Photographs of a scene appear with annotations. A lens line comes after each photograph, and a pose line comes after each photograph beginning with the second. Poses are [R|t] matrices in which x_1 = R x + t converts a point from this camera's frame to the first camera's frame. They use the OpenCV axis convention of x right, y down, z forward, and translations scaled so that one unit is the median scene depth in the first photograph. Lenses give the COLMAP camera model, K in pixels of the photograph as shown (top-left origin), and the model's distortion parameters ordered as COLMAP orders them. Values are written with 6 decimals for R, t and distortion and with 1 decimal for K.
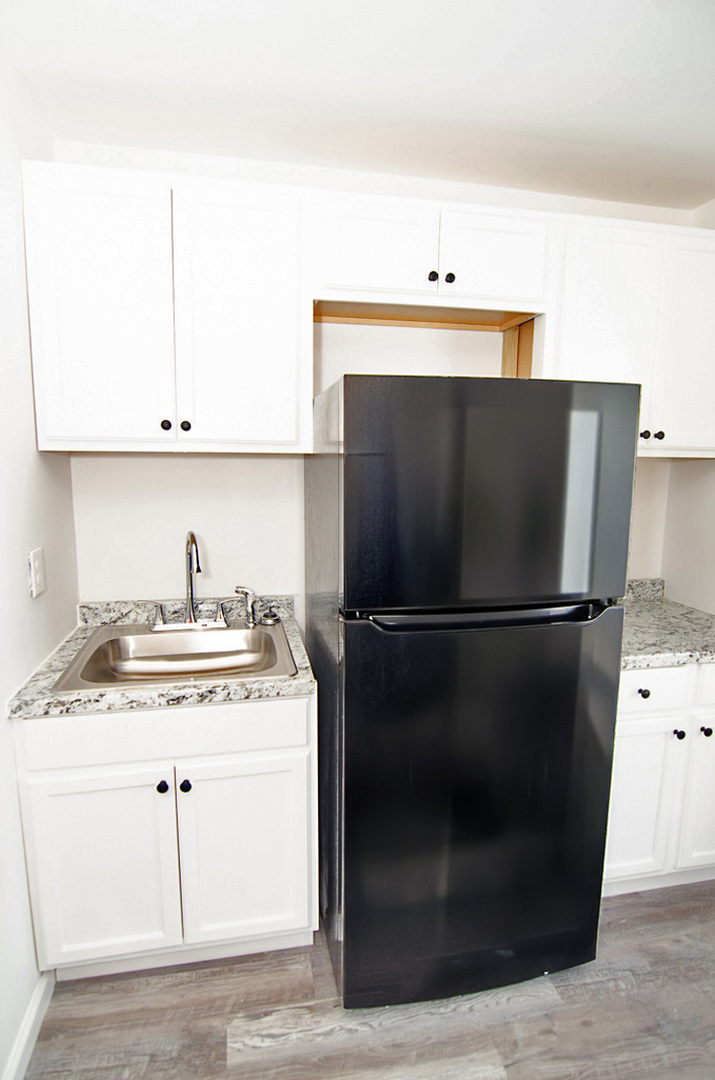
lens RADIAL K [[567.4, 0, 340.7], [0, 567.4, 540.7], [0, 0, 1]] dist [-0.002631, -0.016172]
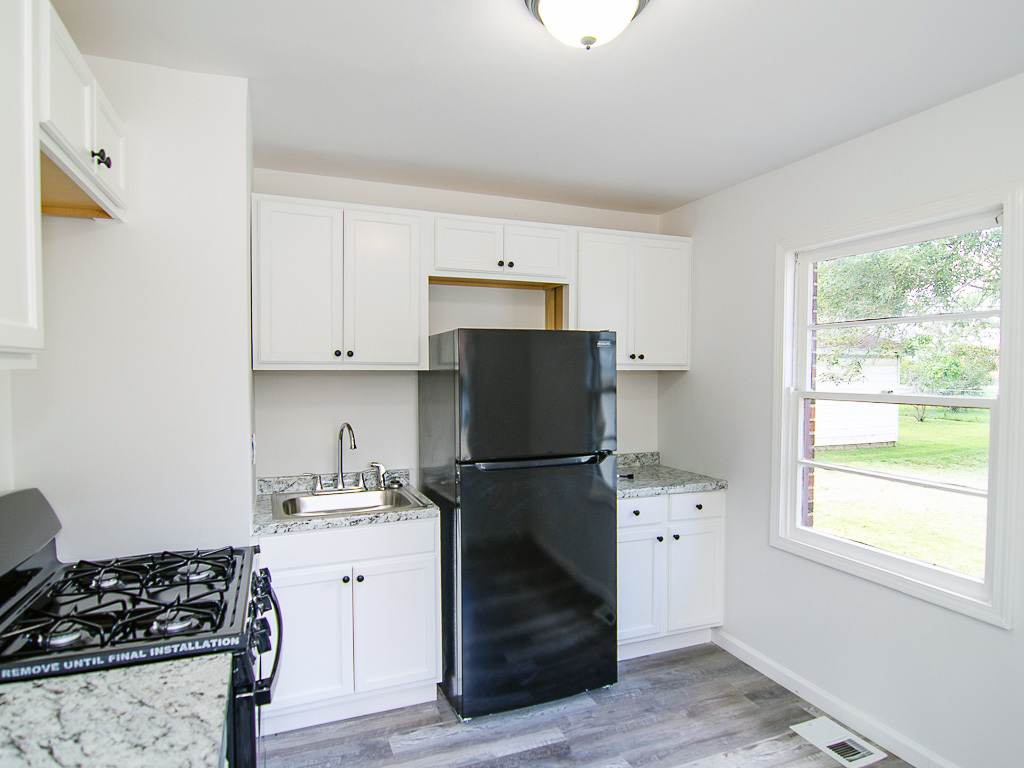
lens RADIAL K [[631.7, 0, 512.0], [0, 631.7, 384.0], [0, 0, 1]] dist [-0.017859, -0.004470]
pose [[0.980916, -0.013369, 0.193973, -0.173007], [0.037335, 0.992019, -0.120433, 0.109133], [-0.190815, 0.125377, 0.973586, -0.783274]]
